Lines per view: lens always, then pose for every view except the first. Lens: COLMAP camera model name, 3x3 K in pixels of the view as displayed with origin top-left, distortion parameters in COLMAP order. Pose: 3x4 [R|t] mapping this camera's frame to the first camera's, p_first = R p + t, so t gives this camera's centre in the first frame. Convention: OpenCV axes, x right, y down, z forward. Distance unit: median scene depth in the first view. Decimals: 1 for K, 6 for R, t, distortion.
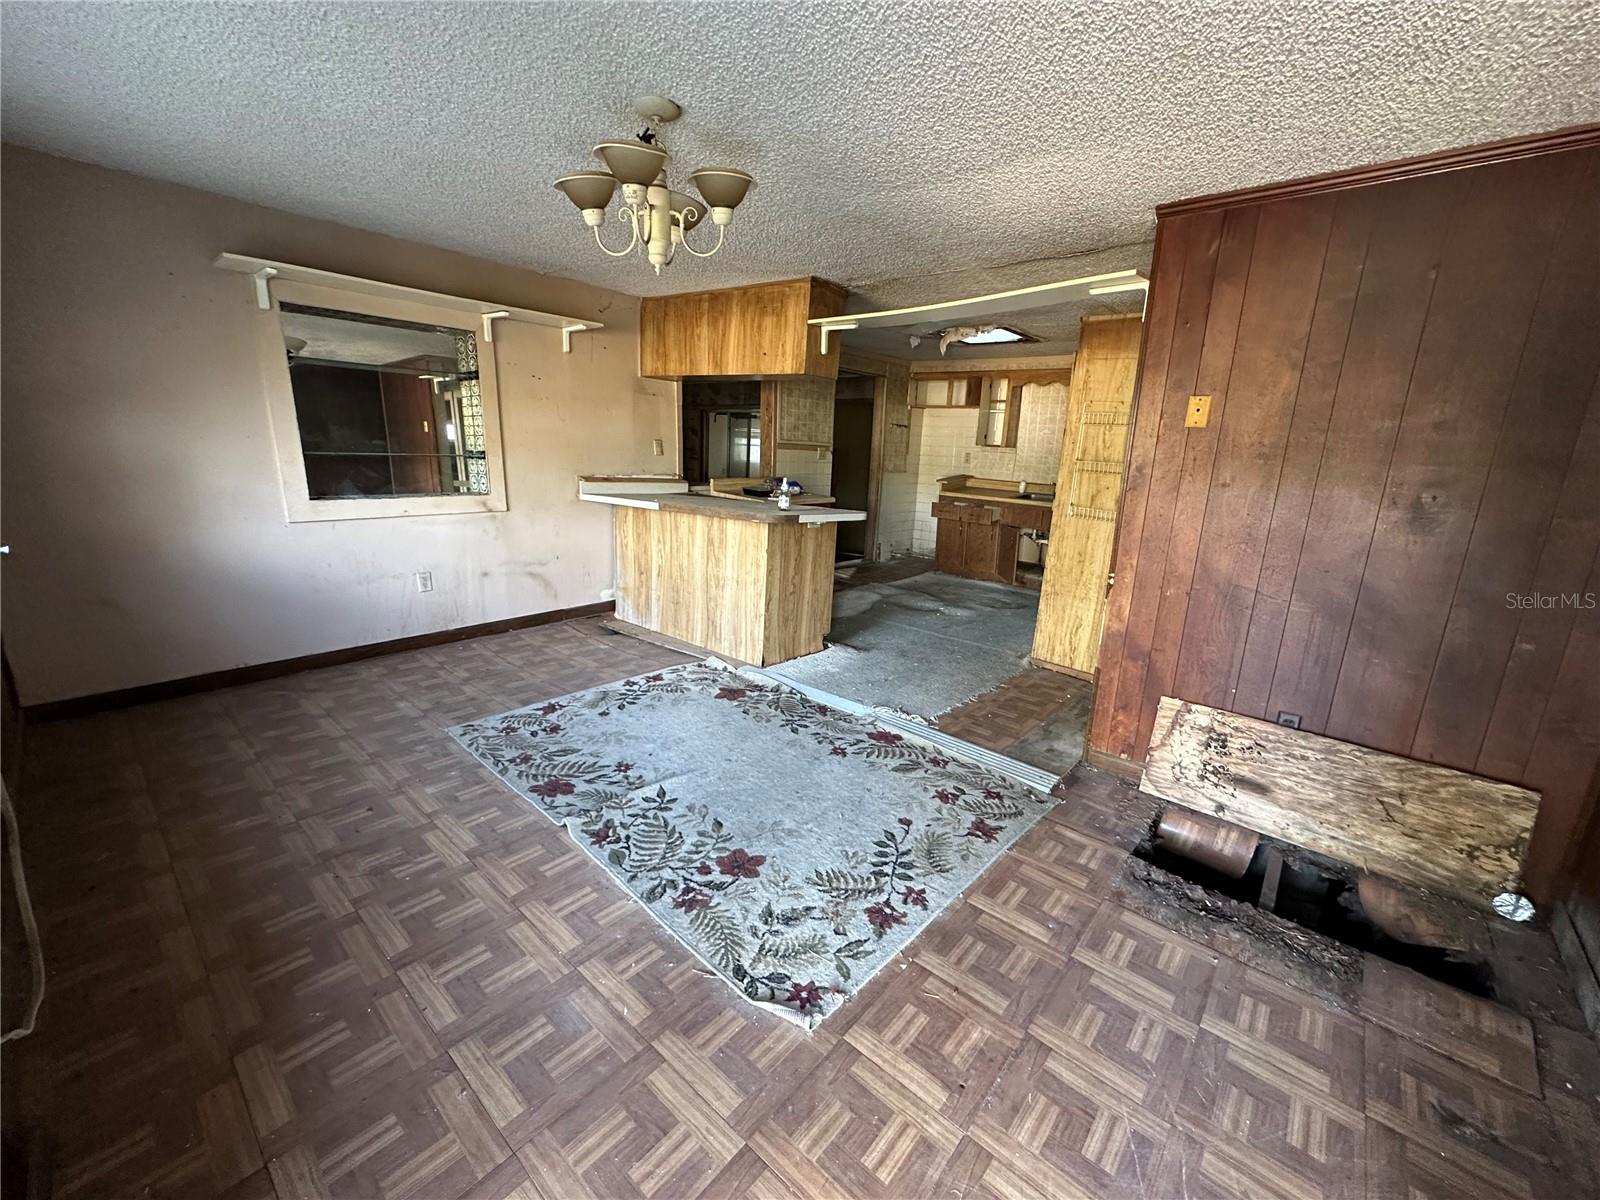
lens RADIAL K [[640.6, 0, 804.7], [0, 640.6, 596.3], [0, 0, 1]] dist [-0.002920, 0.000508]
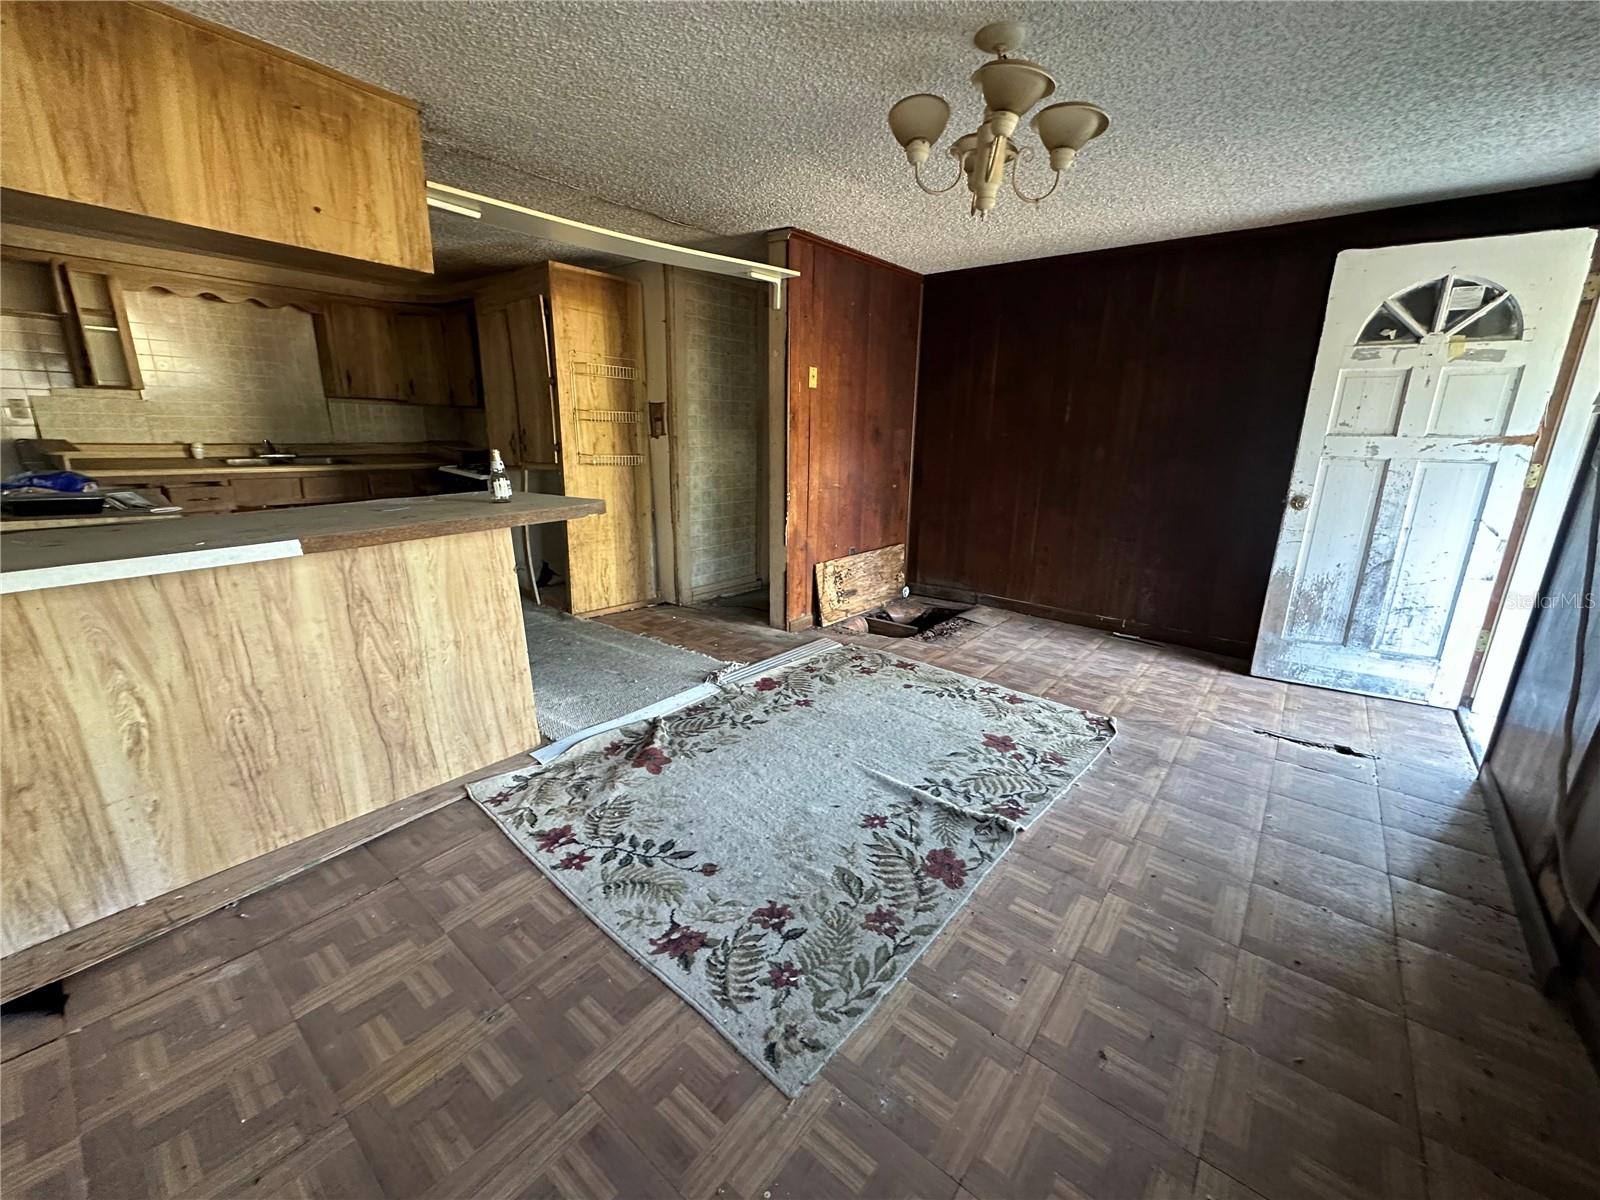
lens RADIAL K [[640.6, 0, 799.1], [0, 640.6, 597.7], [0, 0, 1]] dist [-0.002920, 0.000508]
pose [[-0.024764, -0.303285, 0.952578, -0.977613], [0.211300, 0.929754, 0.301511, -0.254901], [-0.977107, 0.208746, 0.041060, 1.029781]]
